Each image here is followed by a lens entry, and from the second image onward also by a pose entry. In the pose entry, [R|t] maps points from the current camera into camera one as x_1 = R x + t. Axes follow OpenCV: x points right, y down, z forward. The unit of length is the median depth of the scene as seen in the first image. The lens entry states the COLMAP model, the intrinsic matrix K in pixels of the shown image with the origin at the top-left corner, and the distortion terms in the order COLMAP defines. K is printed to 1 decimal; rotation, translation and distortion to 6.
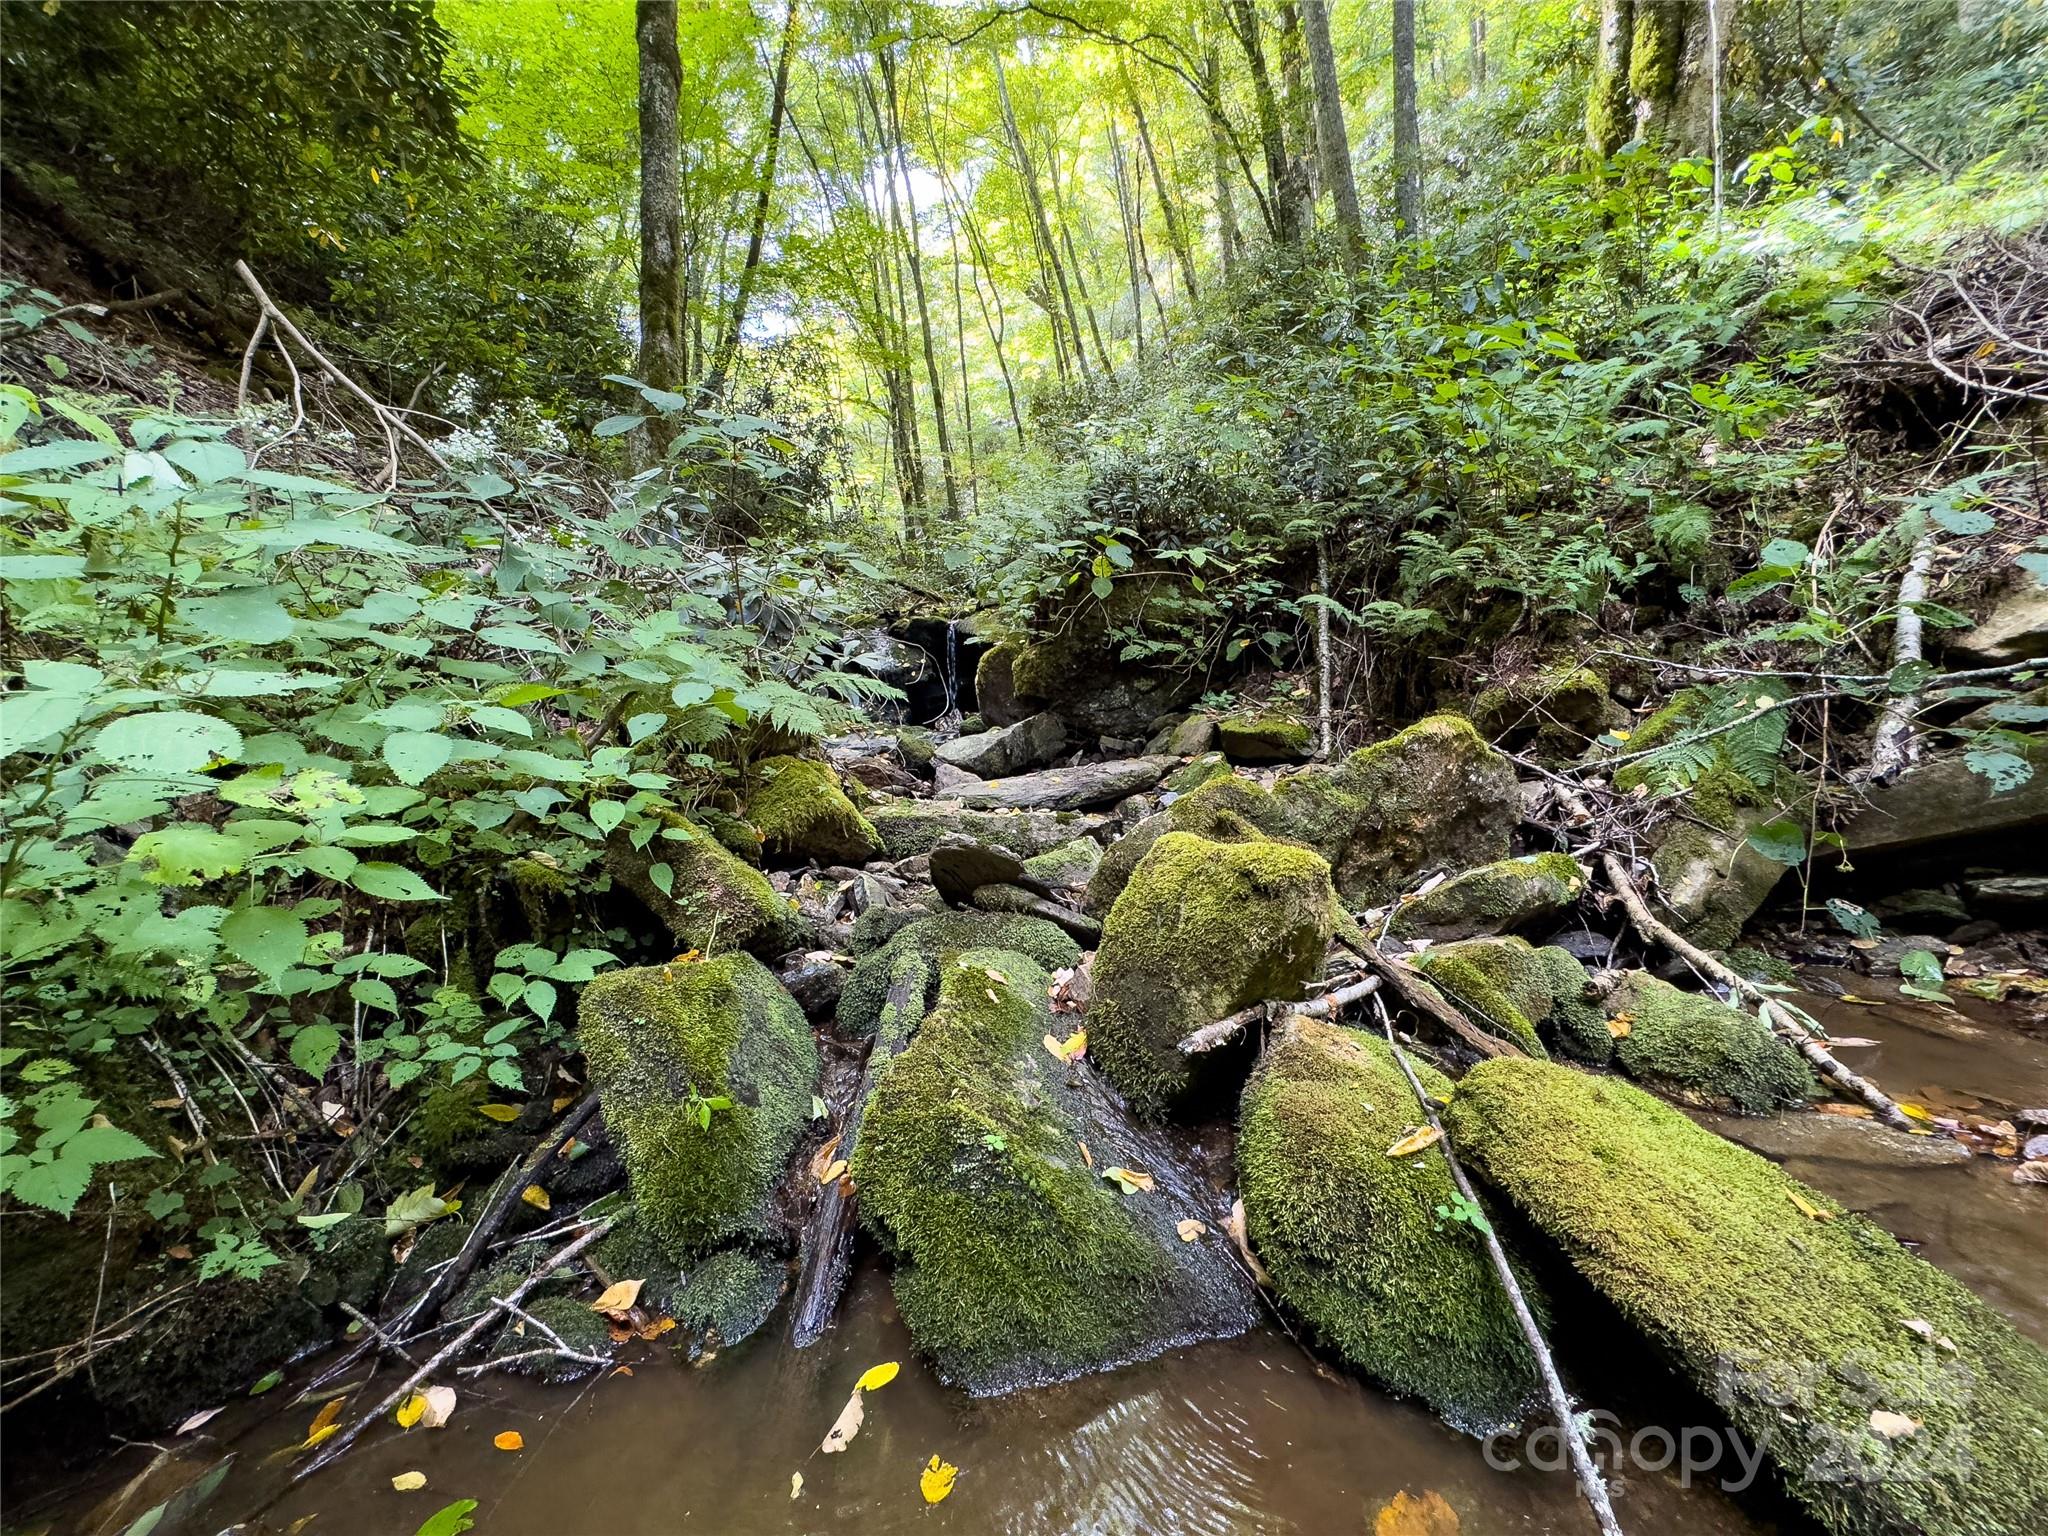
lens RADIAL K [[843.7, 0, 998.5], [0, 843.7, 769.9], [0, 0, 1]] dist [-0.047406, 0.021768]
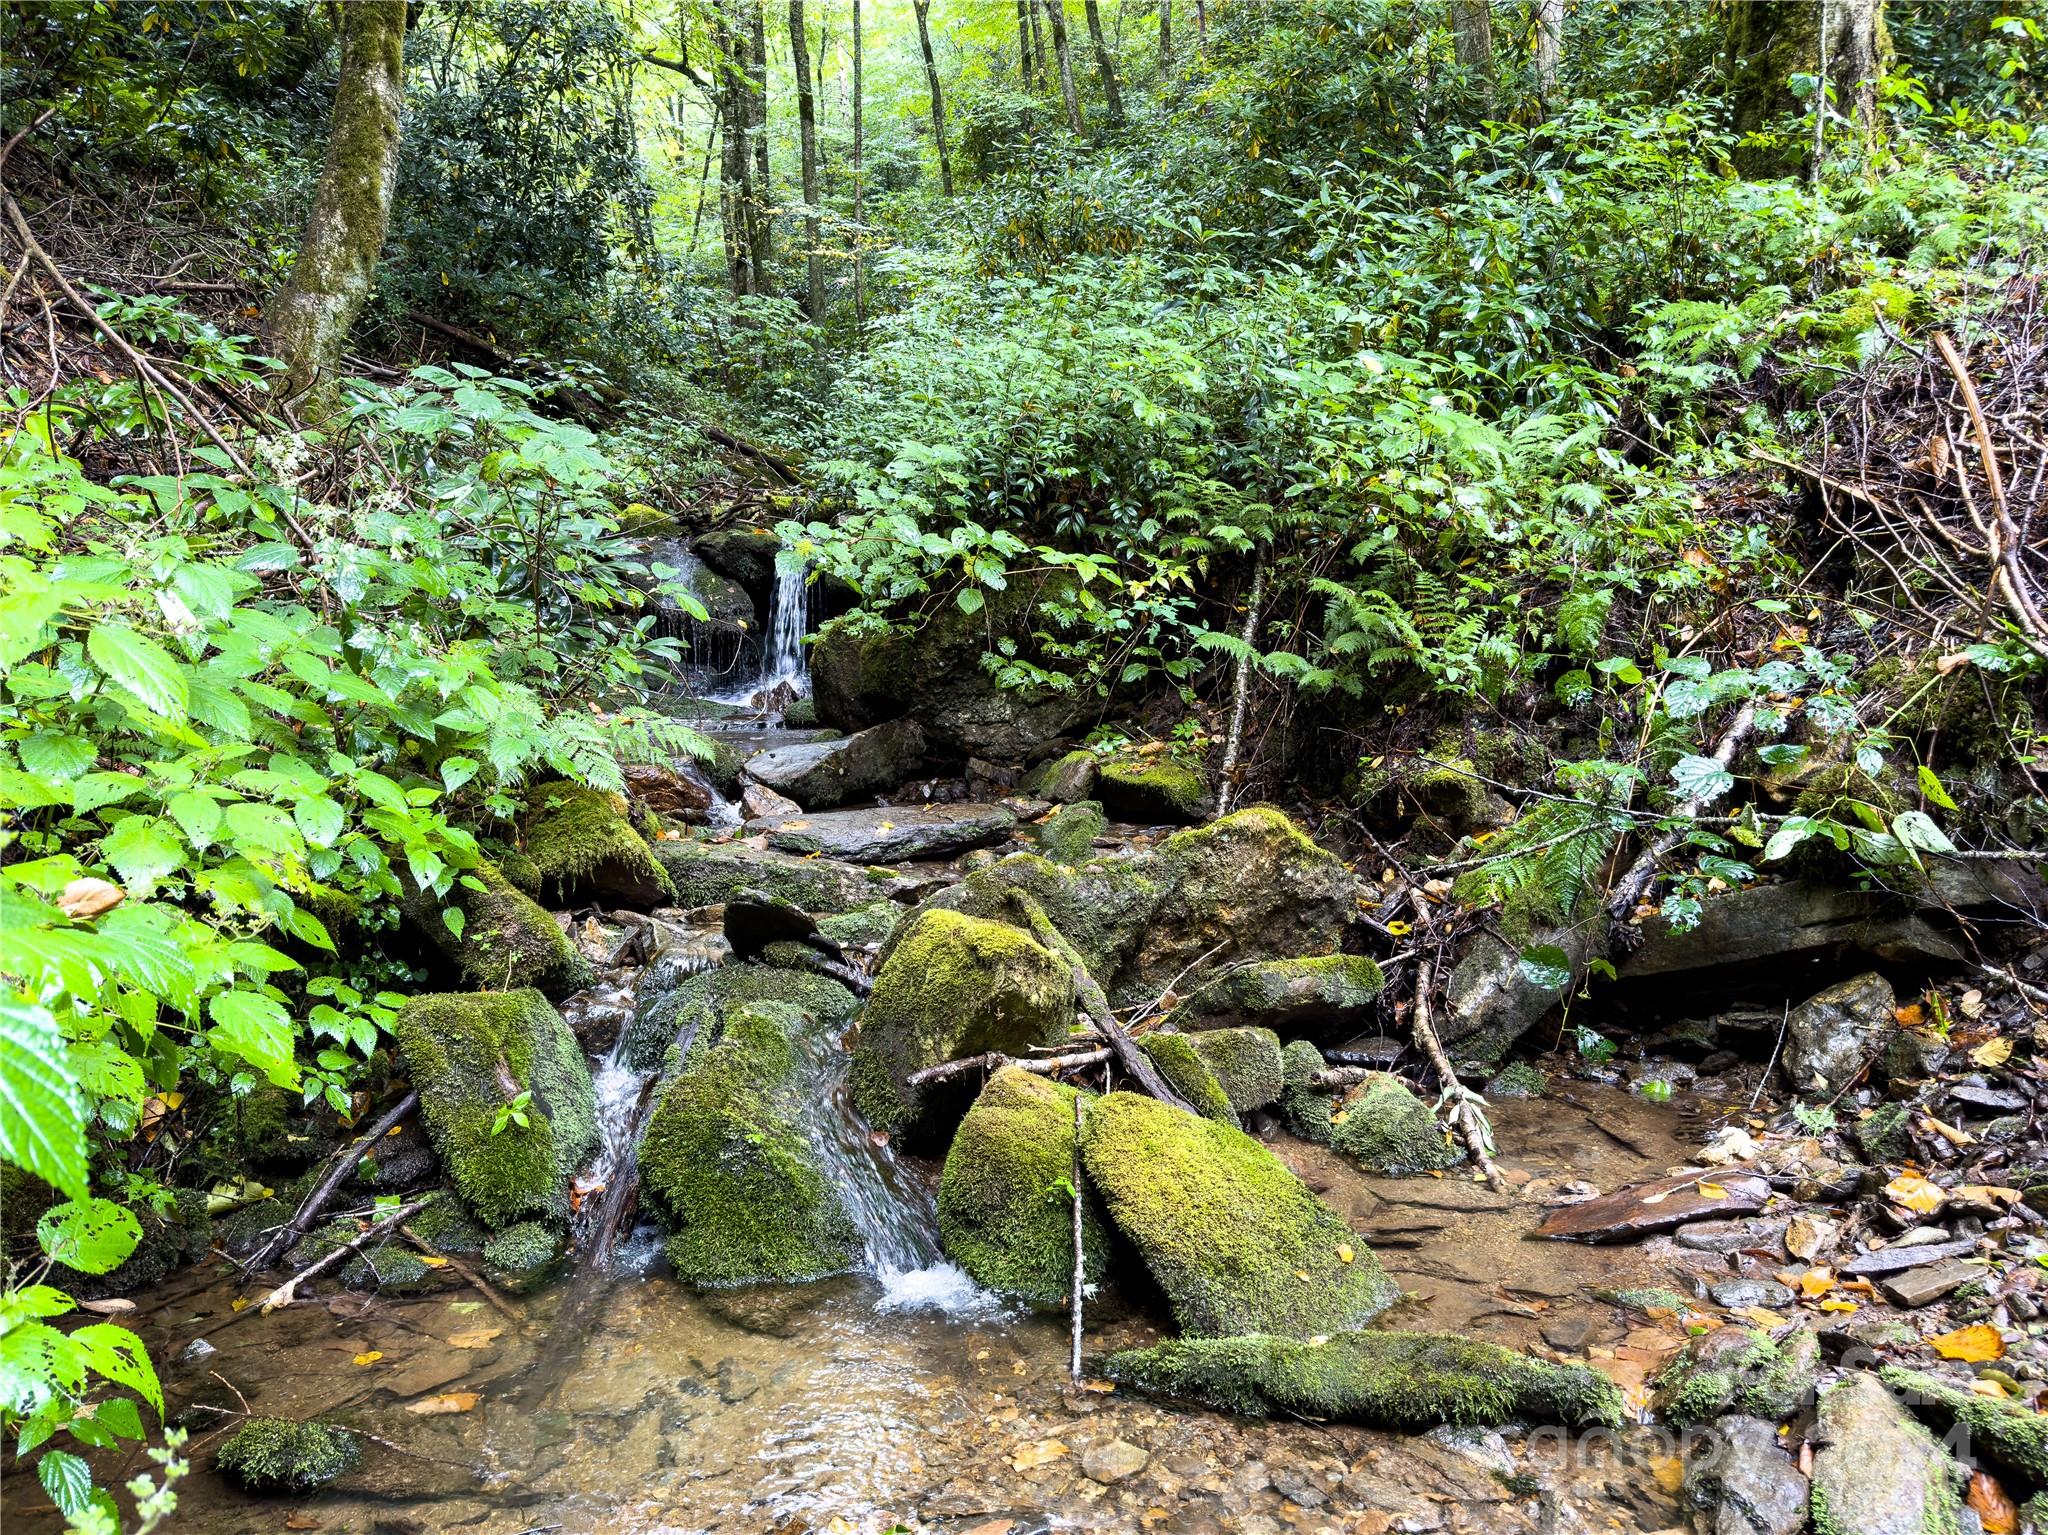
lens RADIAL K [[1498.4, 0, 1018.3], [0, 1498.4, 792.5], [0, 0, 1]] dist [0.017071, -0.000756]
pose [[0.990695, 0.087652, 0.104119, 0.060111], [-0.090796, 0.995534, 0.025840, -0.101717], [-0.101389, -0.035053, 0.994229, -0.723700]]
